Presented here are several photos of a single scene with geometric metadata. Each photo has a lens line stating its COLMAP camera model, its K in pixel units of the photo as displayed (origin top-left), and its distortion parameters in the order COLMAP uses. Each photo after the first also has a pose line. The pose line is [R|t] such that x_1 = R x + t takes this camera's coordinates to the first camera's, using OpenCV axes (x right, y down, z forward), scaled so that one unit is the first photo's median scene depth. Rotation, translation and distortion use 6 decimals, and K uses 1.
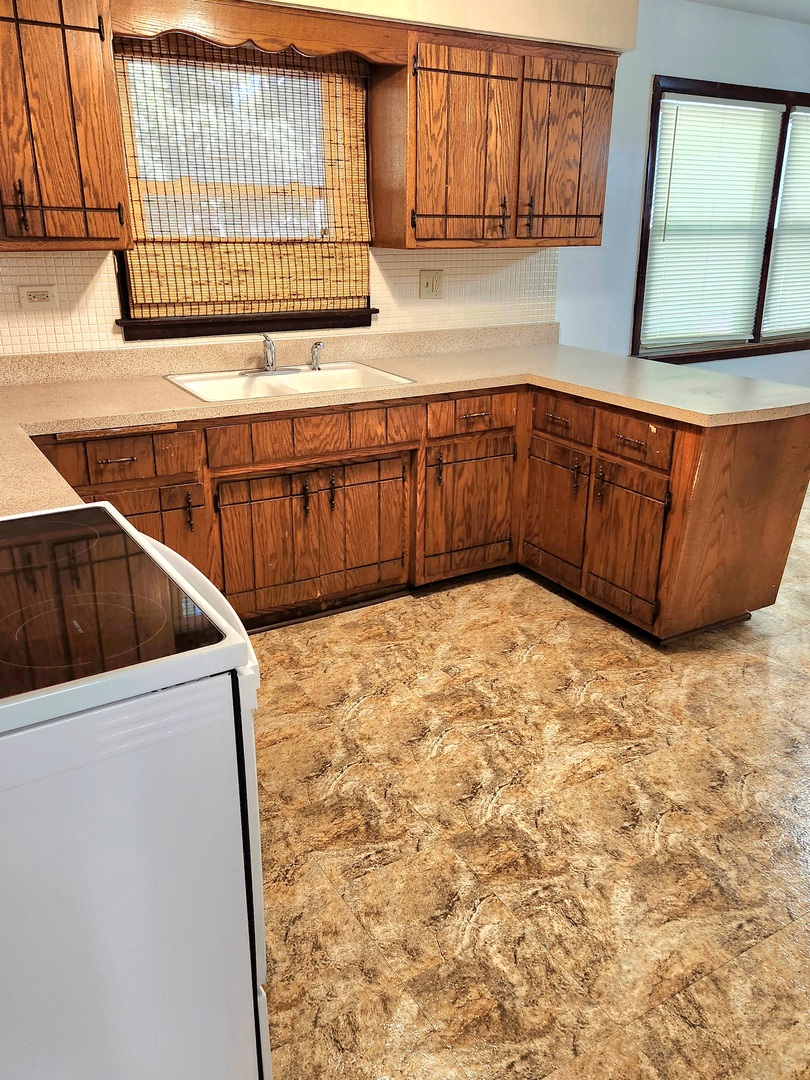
lens RADIAL K [[829.9, 0, 405.0], [0, 829.9, 540.0], [0, 0, 1]] dist [0.078280, -0.041739]
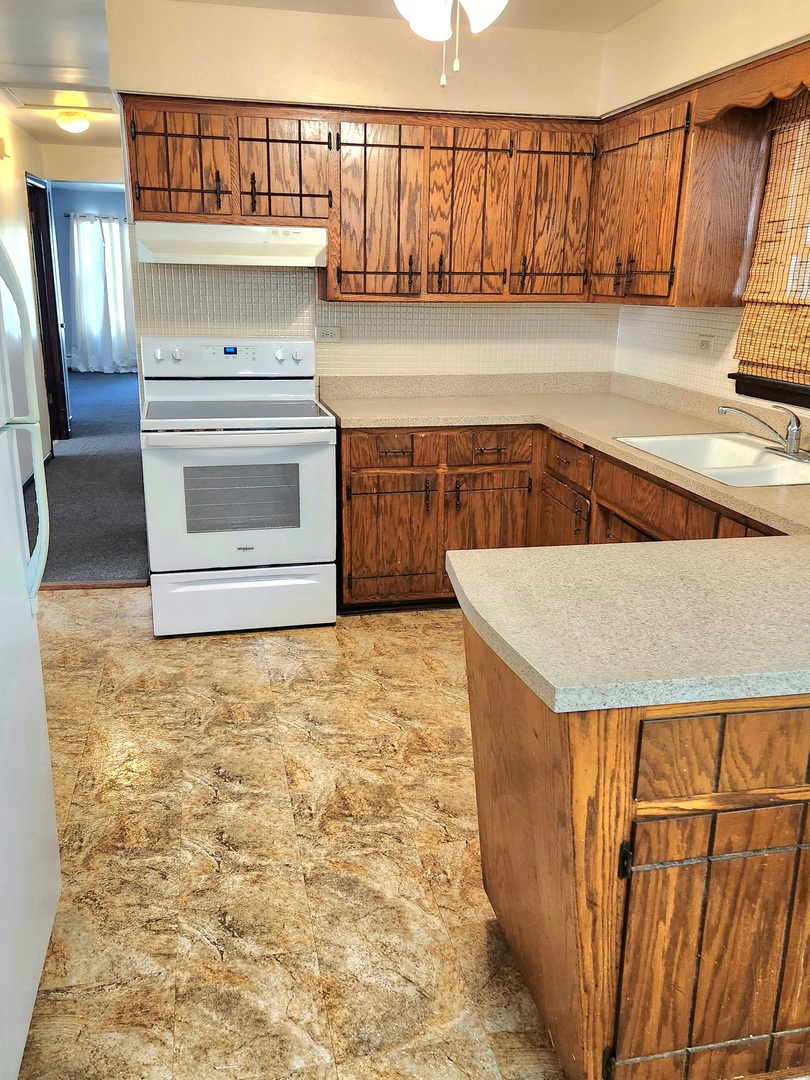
lens RADIAL K [[829.9, 0, 405.0], [0, 829.9, 540.0], [0, 0, 1]] dist [0.078280, -0.041739]
pose [[-0.285803, 0.282960, -0.915560, 1.051773], [-0.357054, 0.855173, 0.375755, -0.426372], [0.889286, 0.434297, -0.143379, 1.120084]]
